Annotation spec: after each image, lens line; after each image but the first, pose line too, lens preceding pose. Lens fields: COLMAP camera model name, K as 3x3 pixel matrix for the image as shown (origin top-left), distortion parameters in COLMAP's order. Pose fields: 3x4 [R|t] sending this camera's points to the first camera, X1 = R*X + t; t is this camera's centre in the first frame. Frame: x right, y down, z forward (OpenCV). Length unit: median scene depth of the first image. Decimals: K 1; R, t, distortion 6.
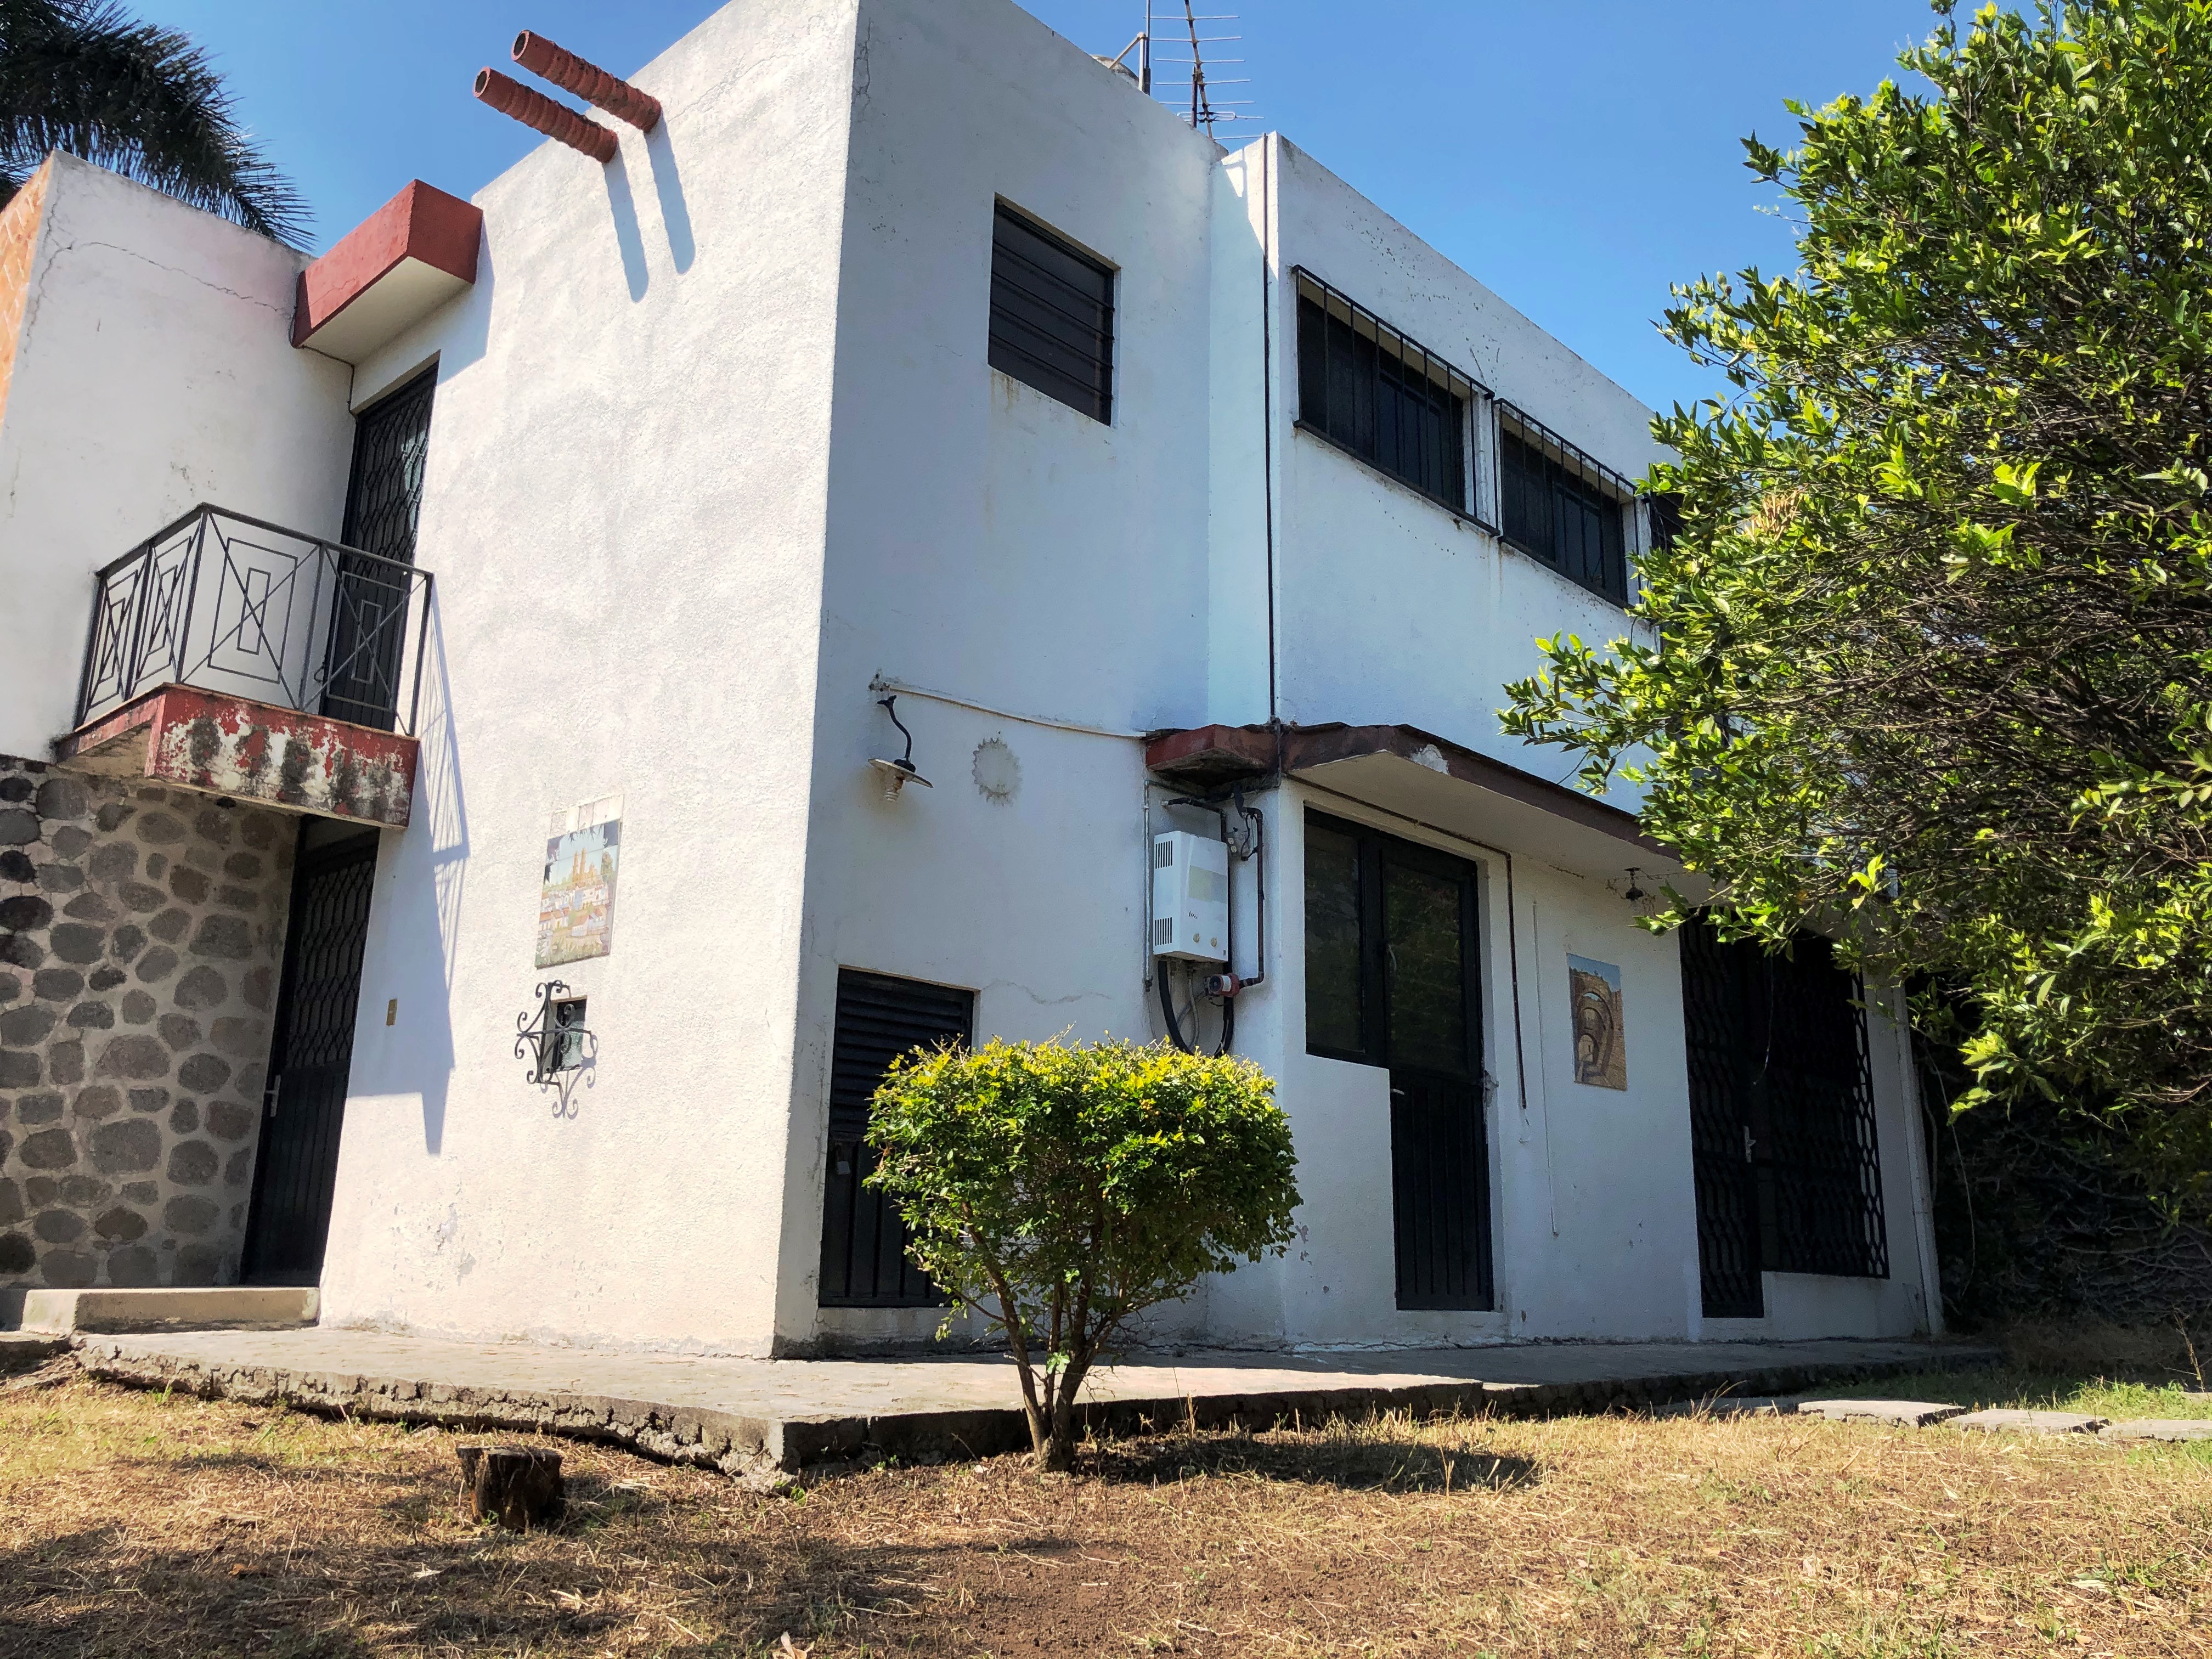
lens RADIAL K [[1799.0, 0, 1107.3], [0, 1799.0, 817.3], [0, 0, 1]] dist [0.007310, -0.010201]
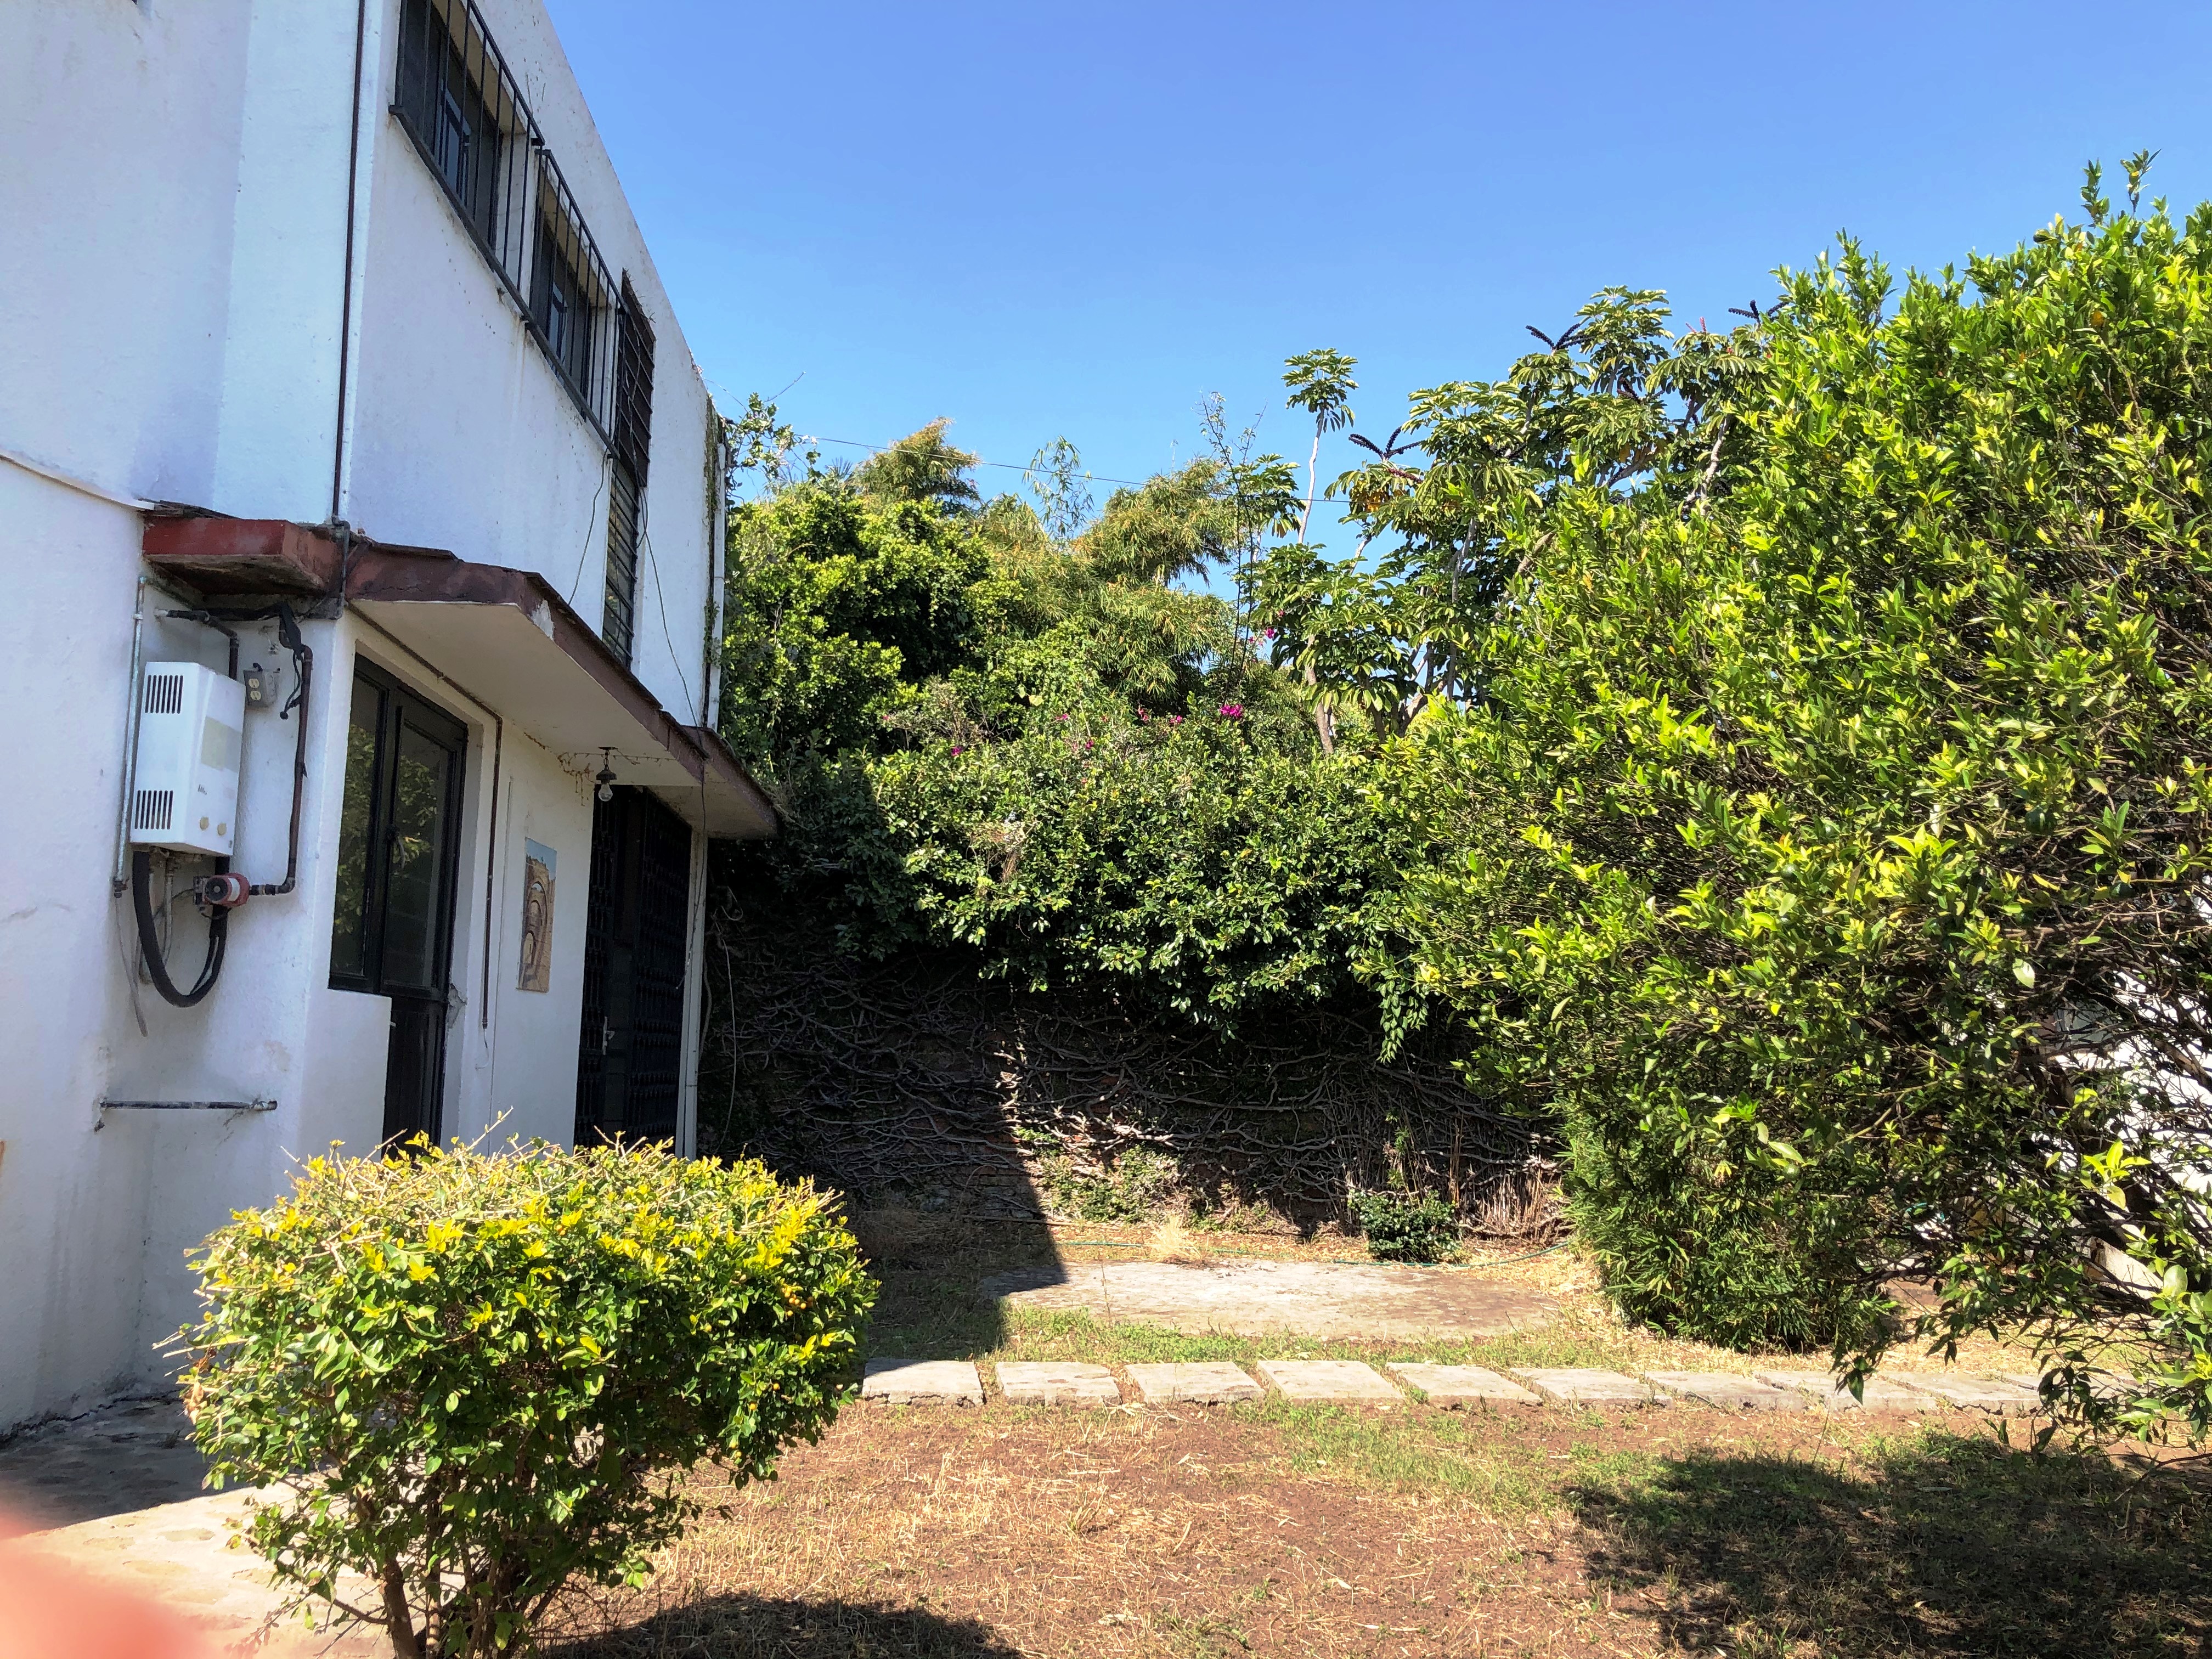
lens RADIAL K [[1799.0, 0, 1107.3], [0, 1799.0, 817.3], [0, 0, 1]] dist [0.007310, -0.010201]
pose [[0.696443, 0.090149, 0.711927, -0.194220], [-0.177078, 0.982989, 0.048754, -0.028581], [-0.695421, -0.160021, 0.700559, 0.272798]]
